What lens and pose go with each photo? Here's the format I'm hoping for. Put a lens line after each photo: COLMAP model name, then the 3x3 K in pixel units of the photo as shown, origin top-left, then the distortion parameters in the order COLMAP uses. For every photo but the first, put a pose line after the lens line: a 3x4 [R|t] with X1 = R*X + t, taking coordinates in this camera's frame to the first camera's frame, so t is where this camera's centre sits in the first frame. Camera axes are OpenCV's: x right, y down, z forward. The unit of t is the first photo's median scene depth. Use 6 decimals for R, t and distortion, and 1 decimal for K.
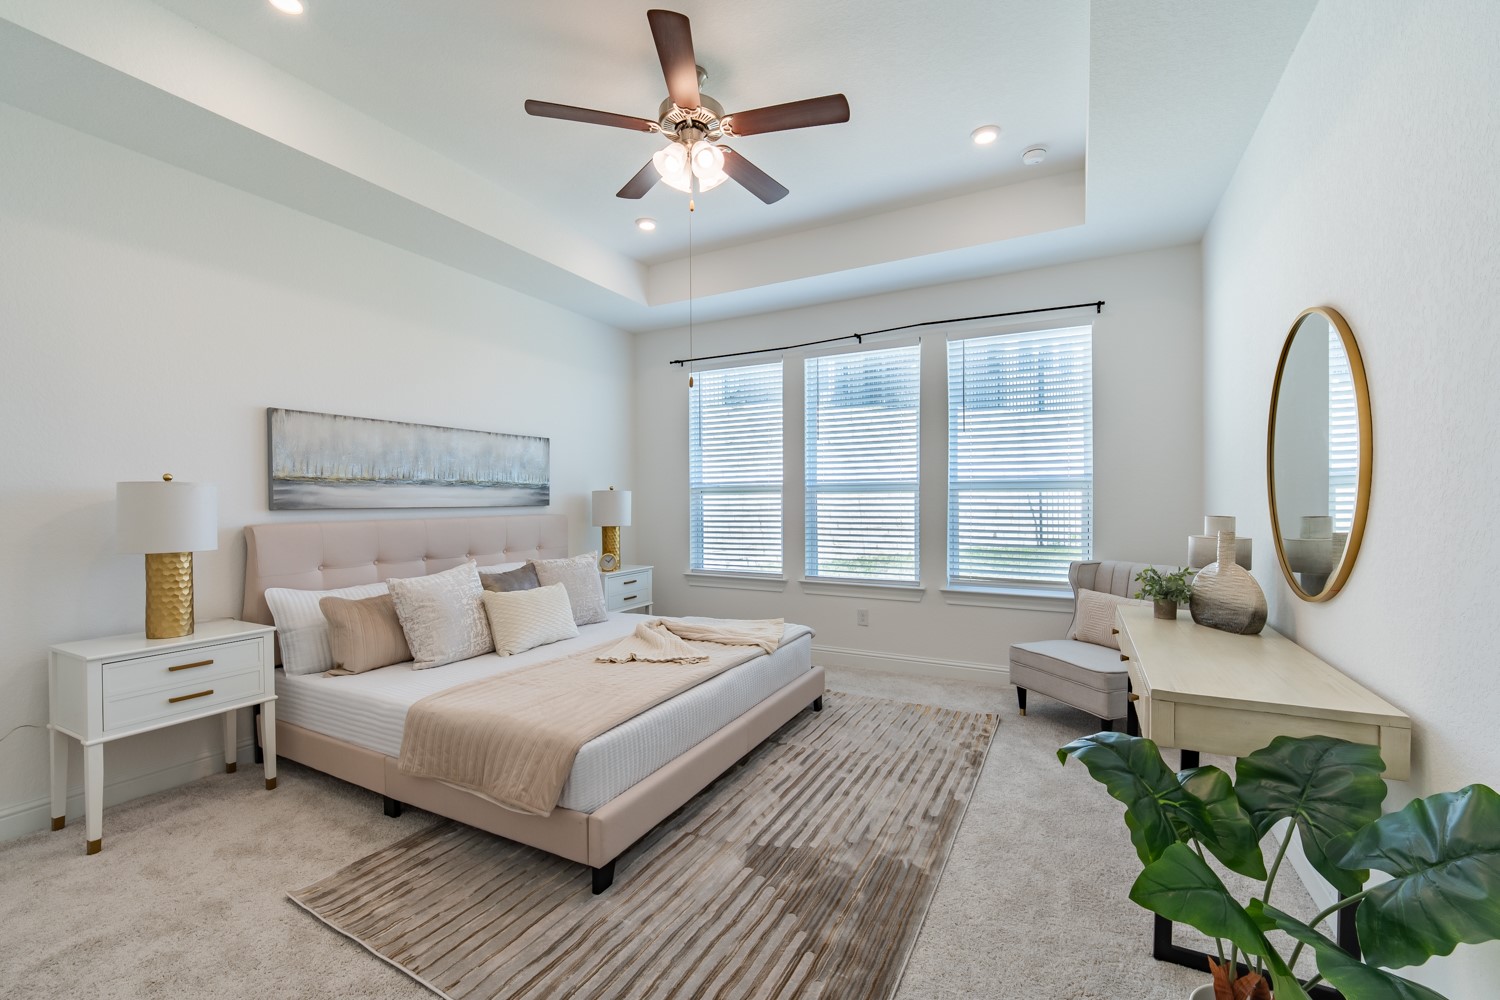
lens RADIAL K [[614.6, 0, 739.5], [0, 614.6, 501.1], [0, 0, 1]] dist [-0.019845, 0.000481]
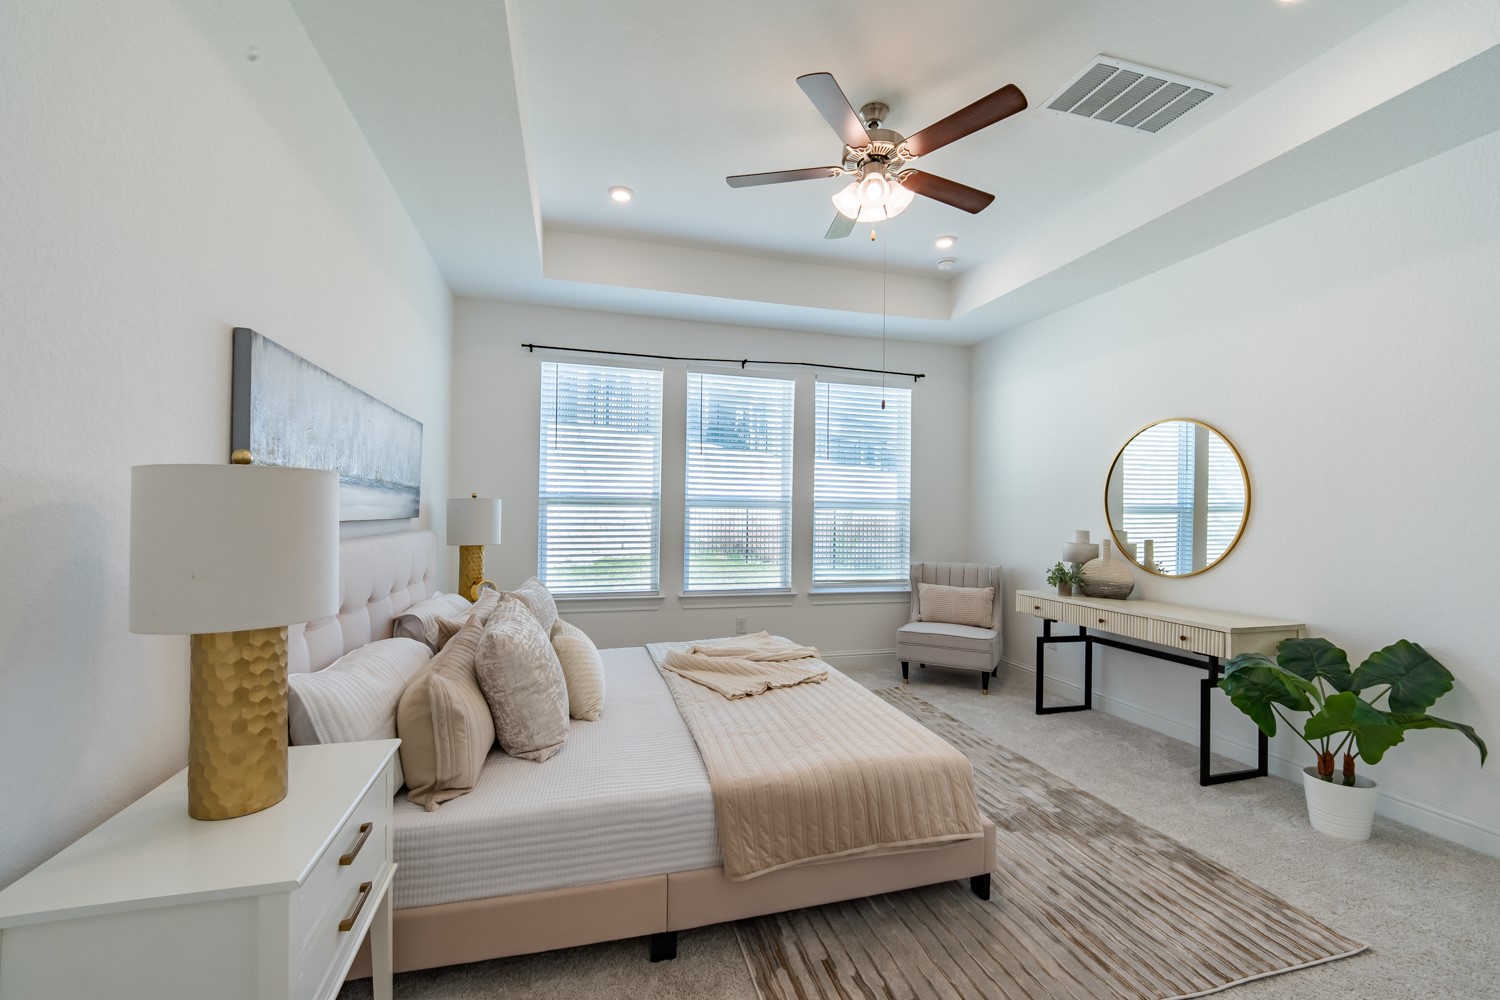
lens RADIAL K [[614.6, 0, 738.7], [0, 614.6, 511.0], [0, 0, 1]] dist [-0.019845, 0.000481]
pose [[0.726030, 0.019088, 0.687398, -0.540147], [-0.016641, 0.999810, -0.010188, 0.001456], [-0.687462, -0.004042, 0.726209, 0.230171]]
